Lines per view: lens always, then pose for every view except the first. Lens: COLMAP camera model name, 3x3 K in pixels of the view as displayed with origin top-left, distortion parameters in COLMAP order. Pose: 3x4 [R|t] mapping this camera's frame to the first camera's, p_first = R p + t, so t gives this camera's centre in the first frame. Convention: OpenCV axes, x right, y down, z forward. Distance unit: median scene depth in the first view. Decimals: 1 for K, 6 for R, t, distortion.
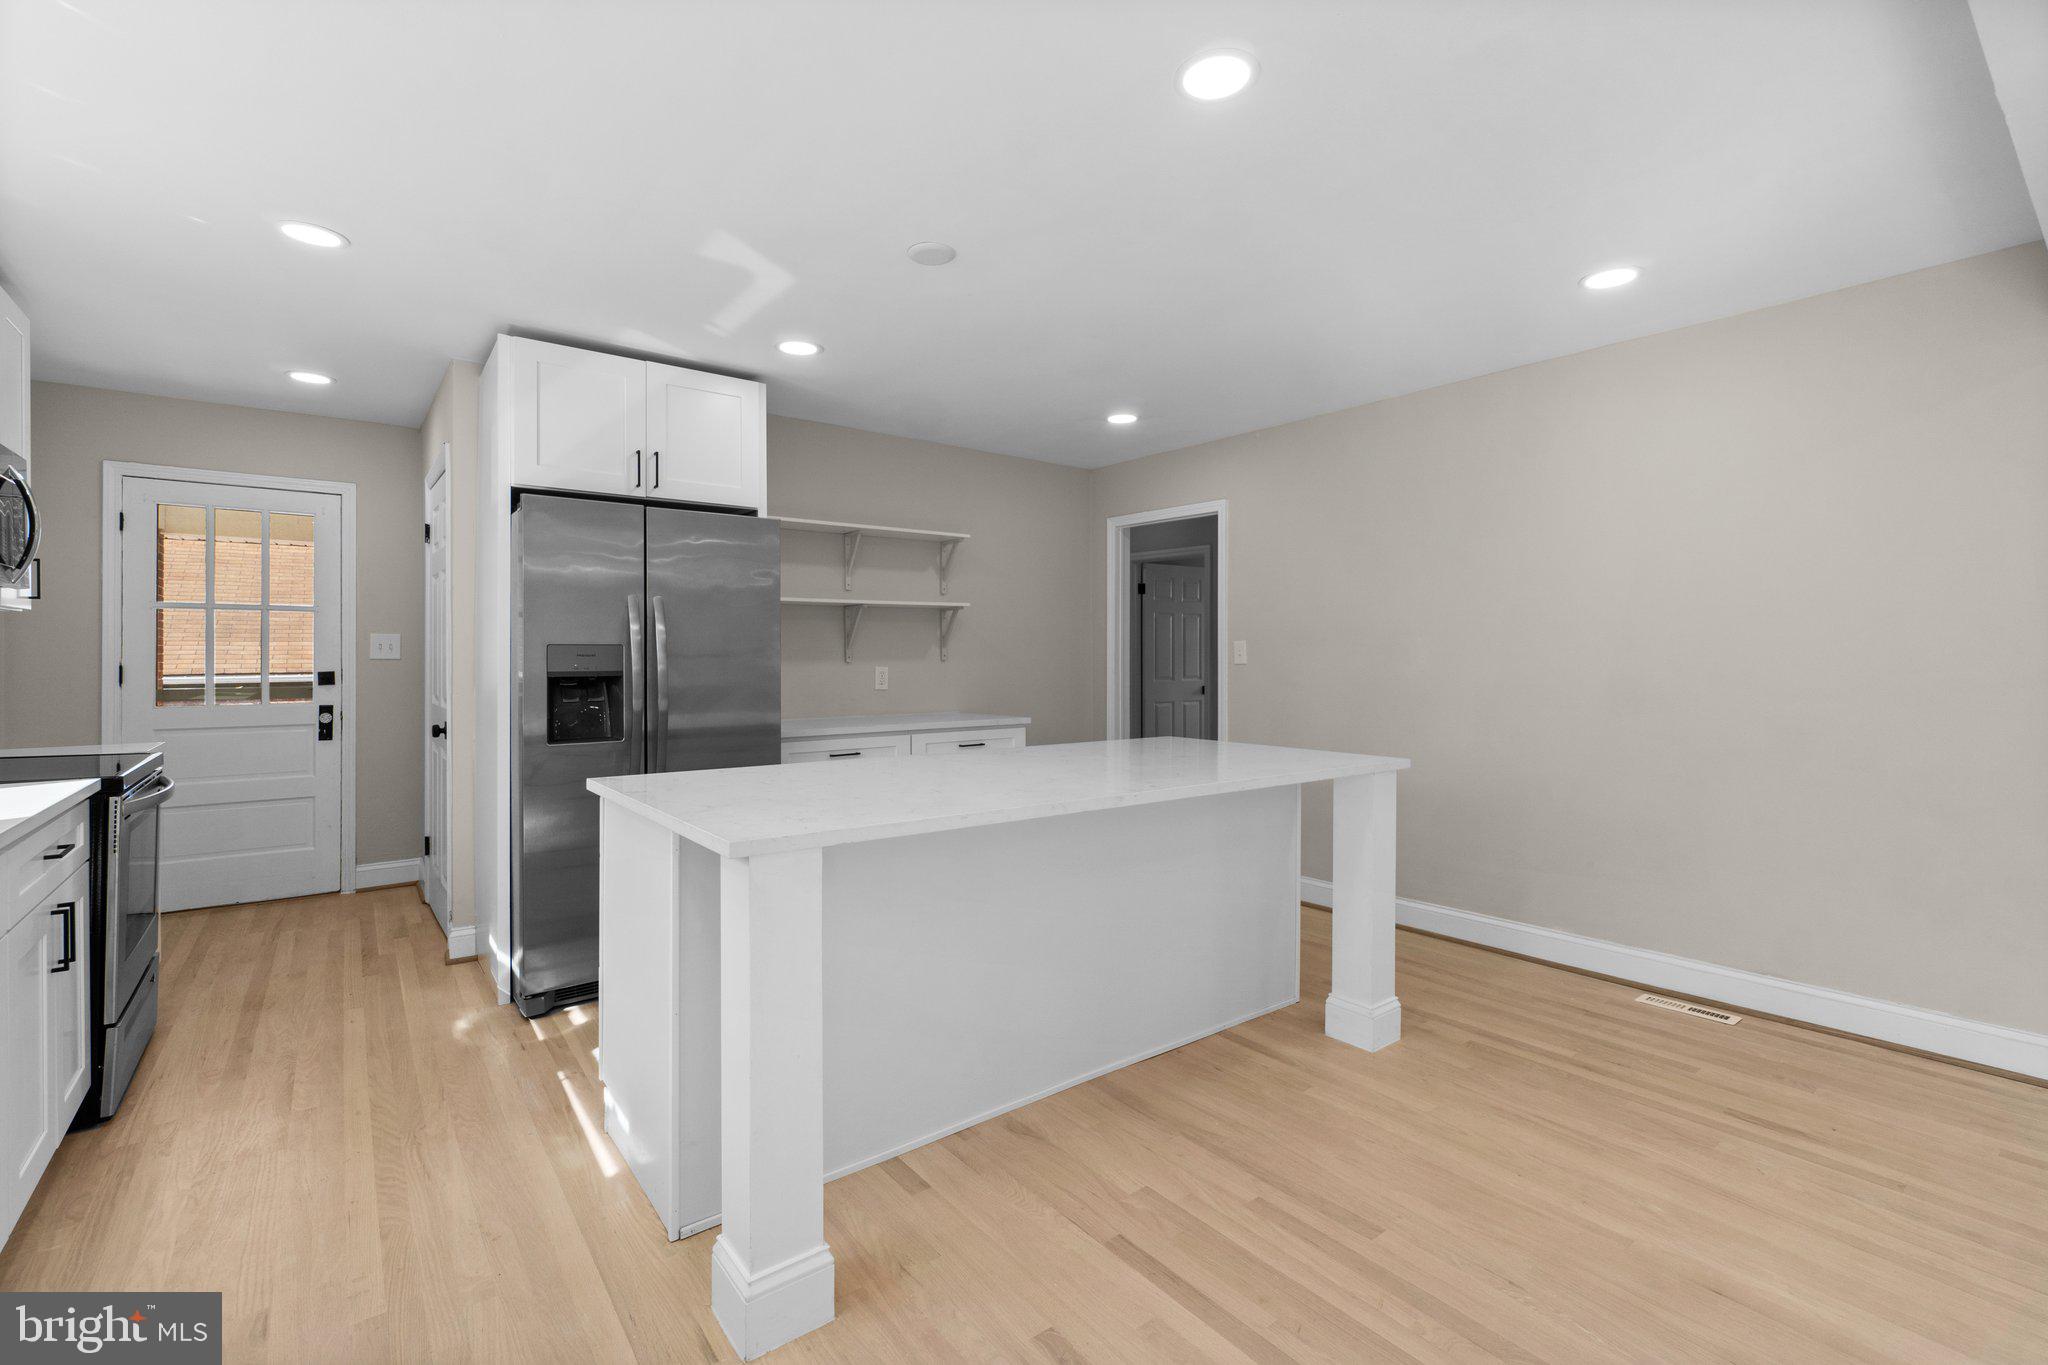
lens RADIAL K [[895.7, 0, 1011.6], [0, 895.7, 652.4], [0, 0, 1]] dist [-0.003065, -0.000065]
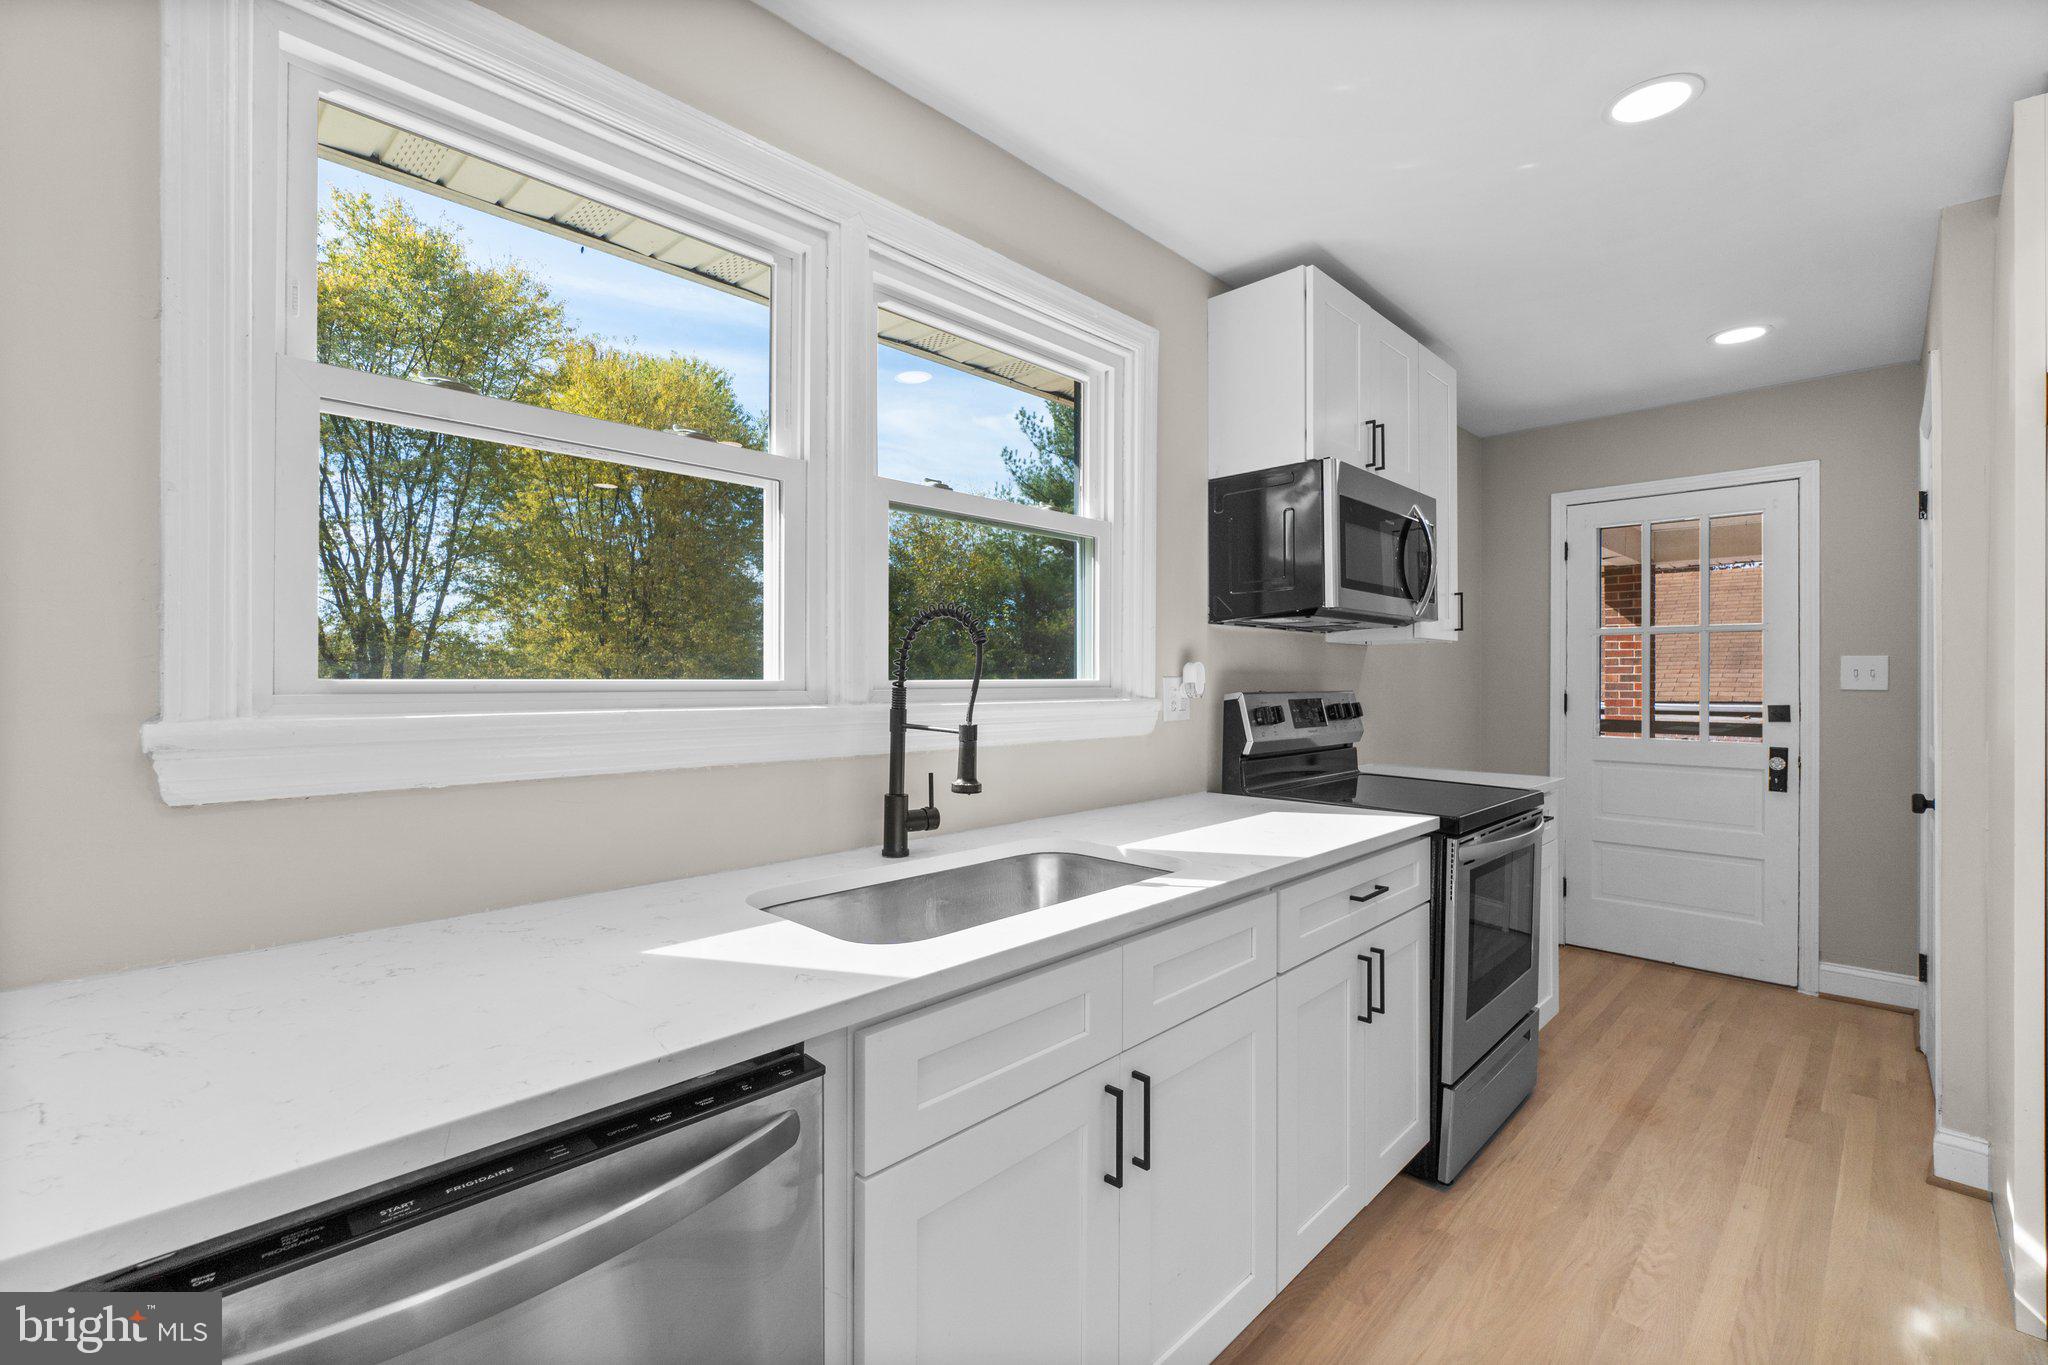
lens RADIAL K [[879.1, 0, 1018.0], [0, 879.1, 677.5], [0, 0, 1]] dist [-0.000273, 0.000432]
pose [[0.138975, -0.002001, -0.990294, -0.119820], [-0.000104, 0.999998, -0.002035, -0.002273], [0.990296, 0.000386, 0.138974, 0.307102]]
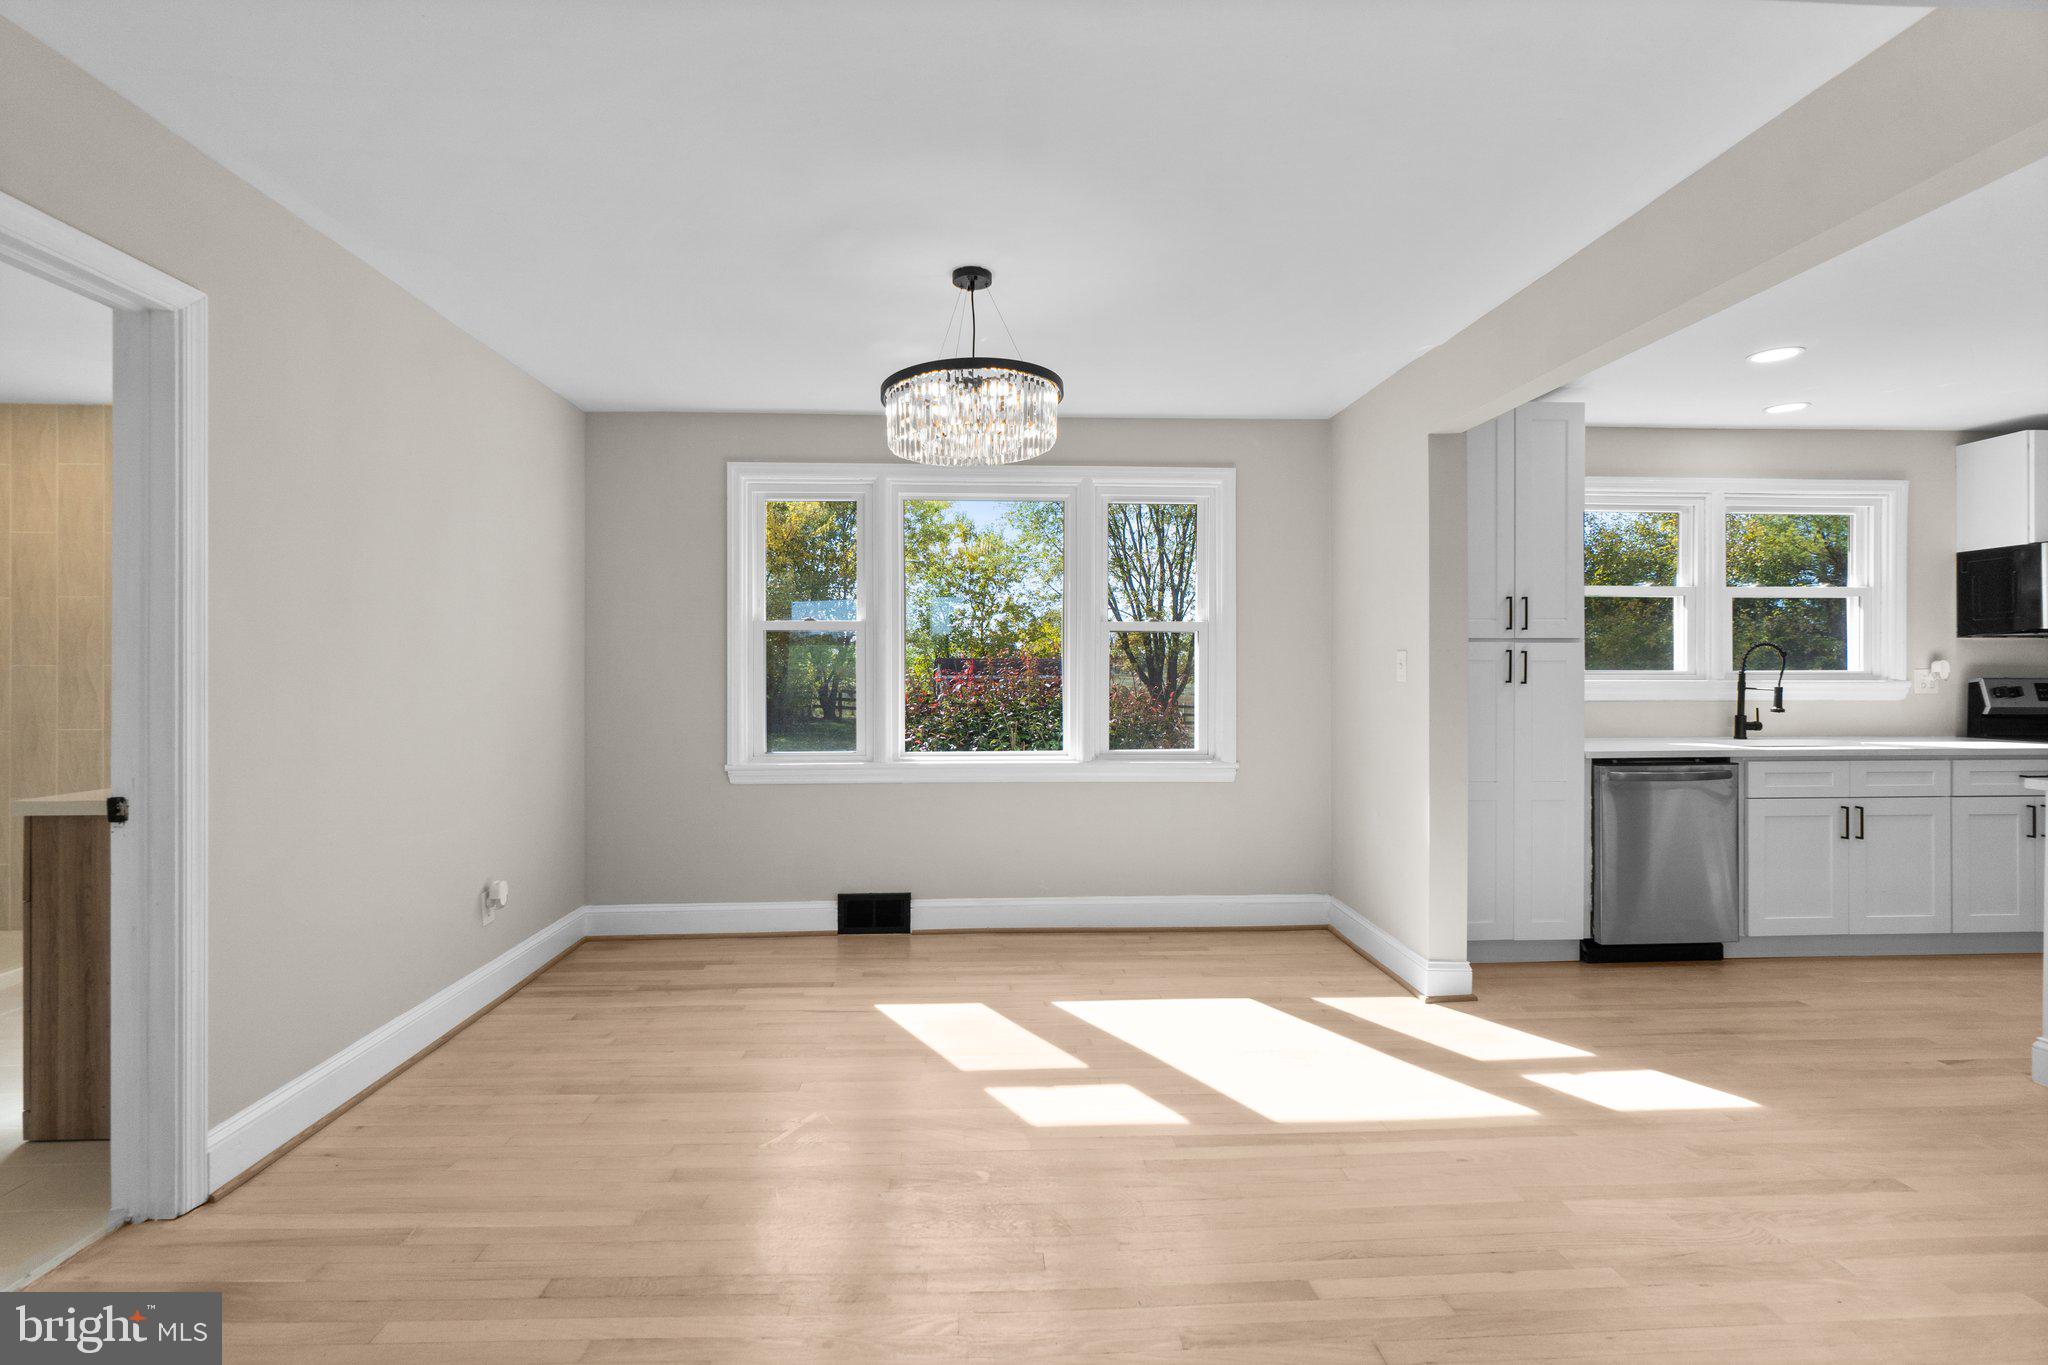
lens RADIAL K [[906.3, 0, 1002.0], [0, 906.3, 668.8], [0, 0, 1]] dist [-0.002242, -0.000171]
pose [[-0.564675, -0.002682, -0.825309, 1.082889], [-0.000188, 0.999995, -0.003121, 0.000022], [0.825314, -0.001608, -0.564672, 0.162890]]
